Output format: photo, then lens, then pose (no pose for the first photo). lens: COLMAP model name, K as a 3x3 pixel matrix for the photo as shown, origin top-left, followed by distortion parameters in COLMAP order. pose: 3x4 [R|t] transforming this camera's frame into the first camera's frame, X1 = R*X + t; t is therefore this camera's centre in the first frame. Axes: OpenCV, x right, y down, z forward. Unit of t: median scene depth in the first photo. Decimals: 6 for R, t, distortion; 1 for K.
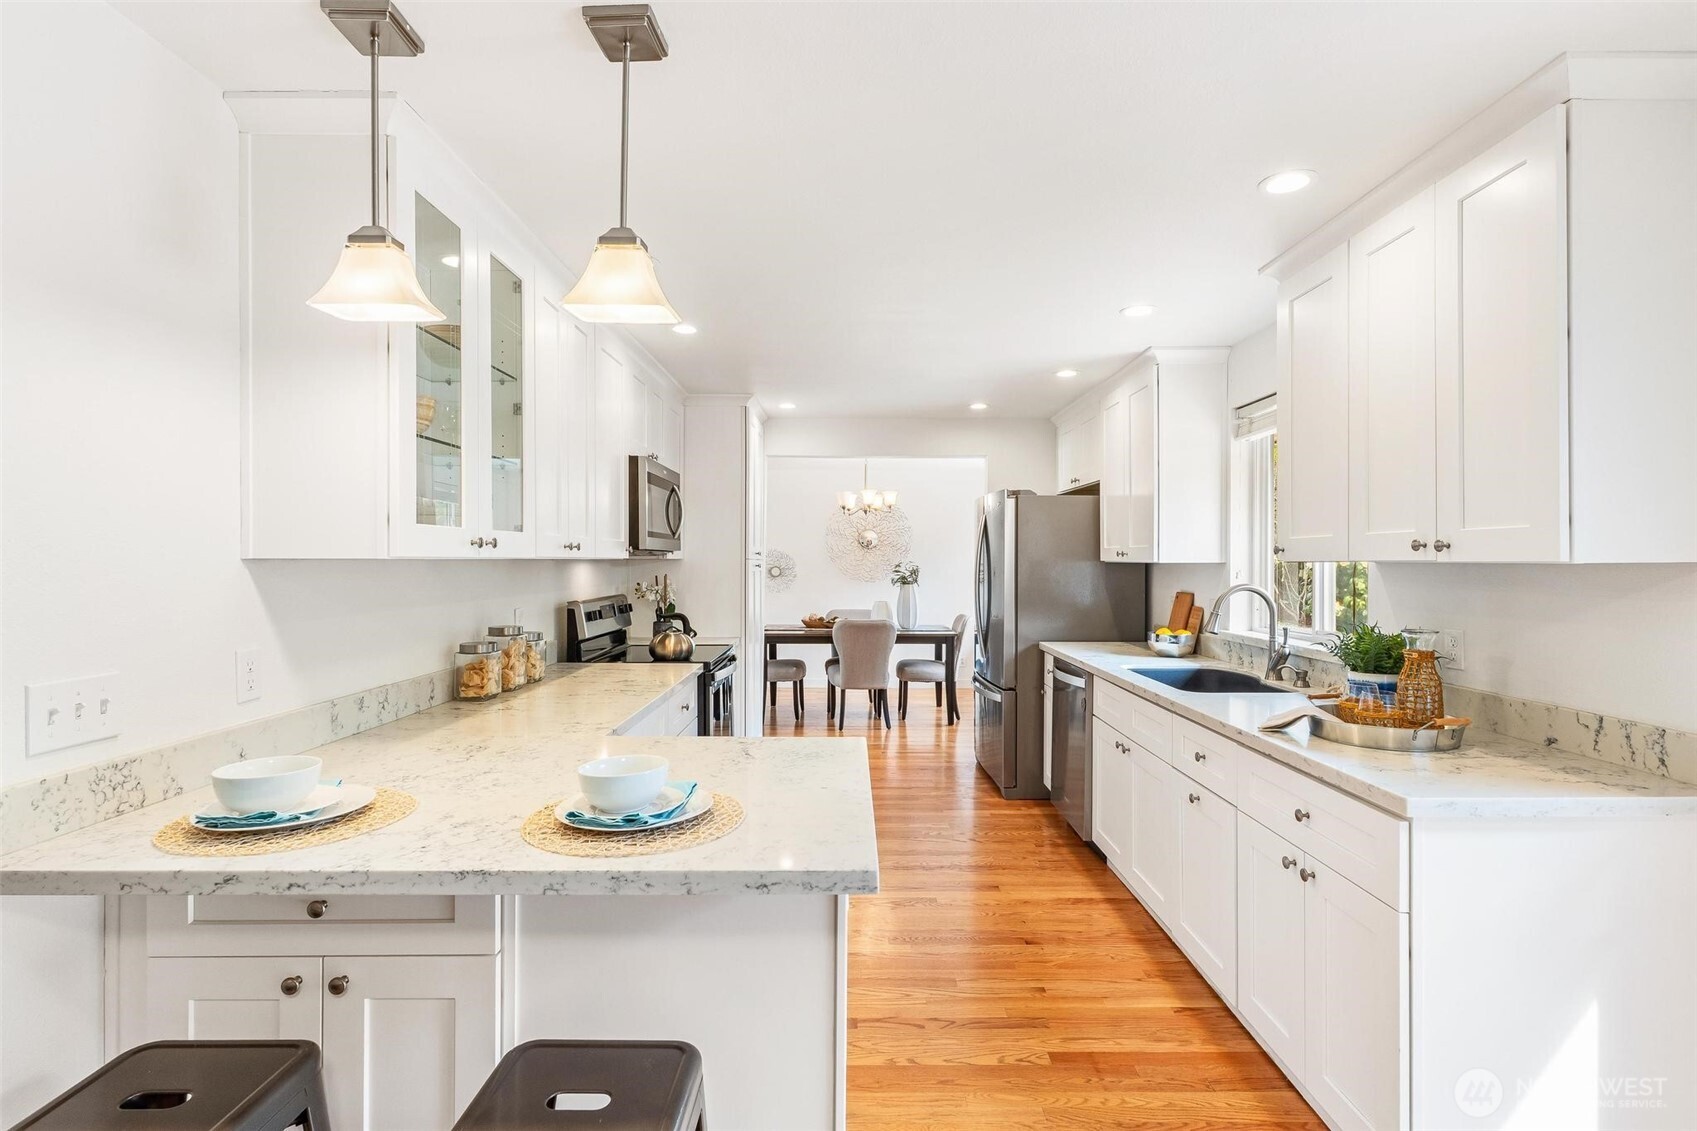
lens RADIAL K [[805.2, 0, 848.5], [0, 805.2, 565.5], [0, 0, 1]] dist [0.000016, 0.000015]
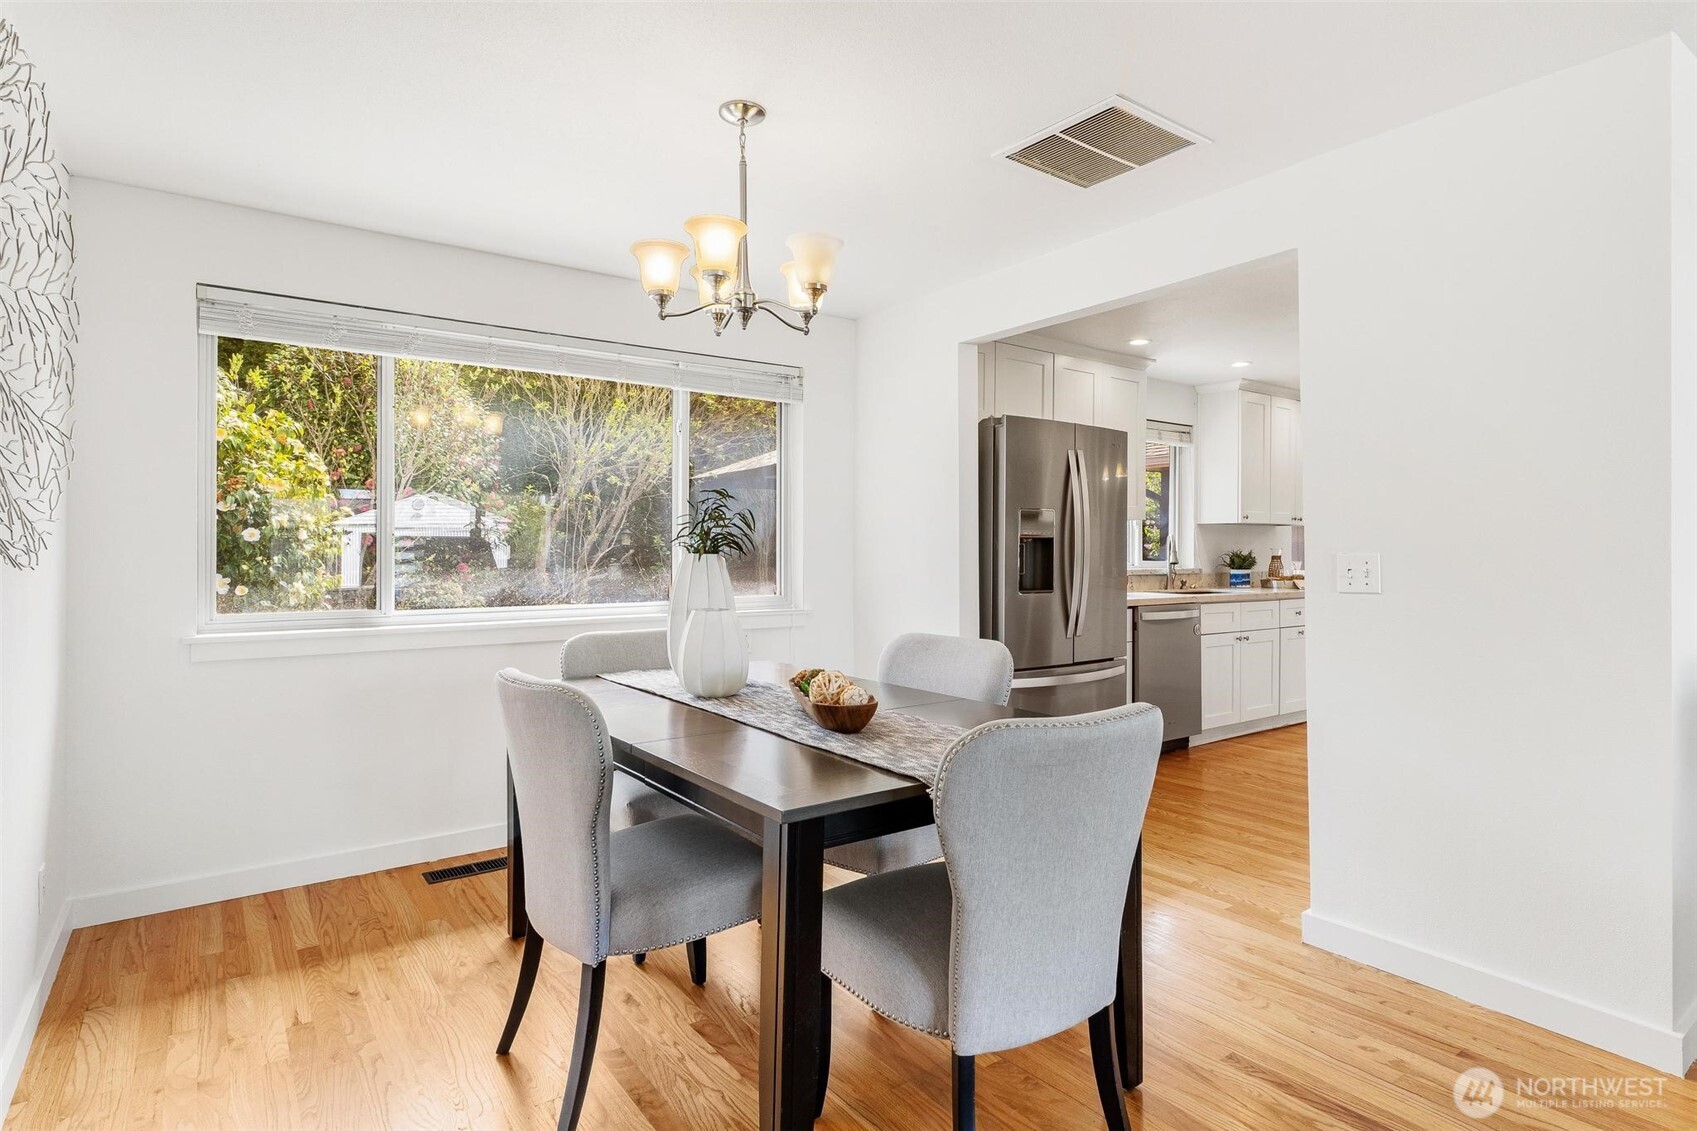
lens RADIAL K [[897.1, 0, 864.0], [0, 897.1, 556.7], [0, 0, 1]] dist [0.000157, 0.000026]
pose [[-0.602180, -0.007648, 0.798324, -0.877122], [-0.000452, 0.999957, 0.009239, 0.073554], [-0.798360, 0.005202, -0.602157, 3.692125]]
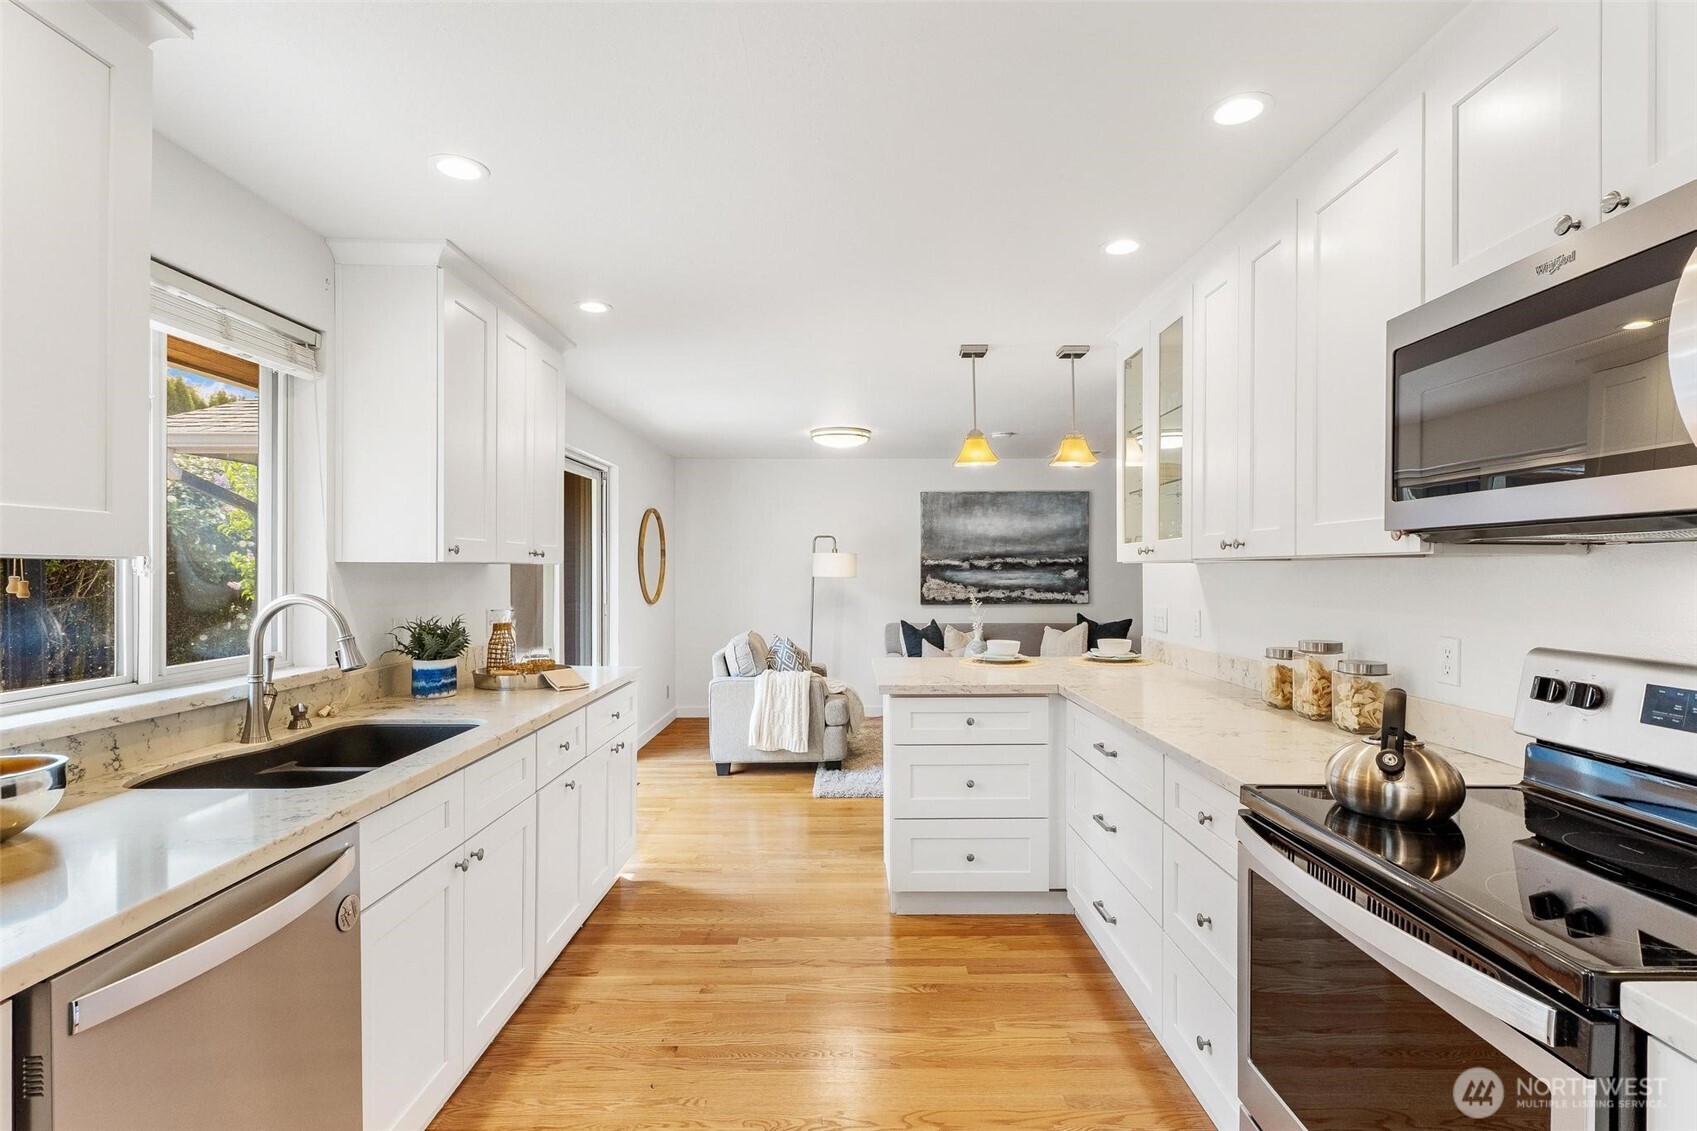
lens RADIAL K [[818.0, 0, 854.8], [0, 818.0, 570.9], [0, 0, 1]] dist [-0.001613, -0.000233]
pose [[-0.999899, -0.002259, -0.014058, 0.075059], [-0.002230, 0.999995, -0.002089, 0.008662], [0.014062, -0.002057, -0.999899, 2.243686]]
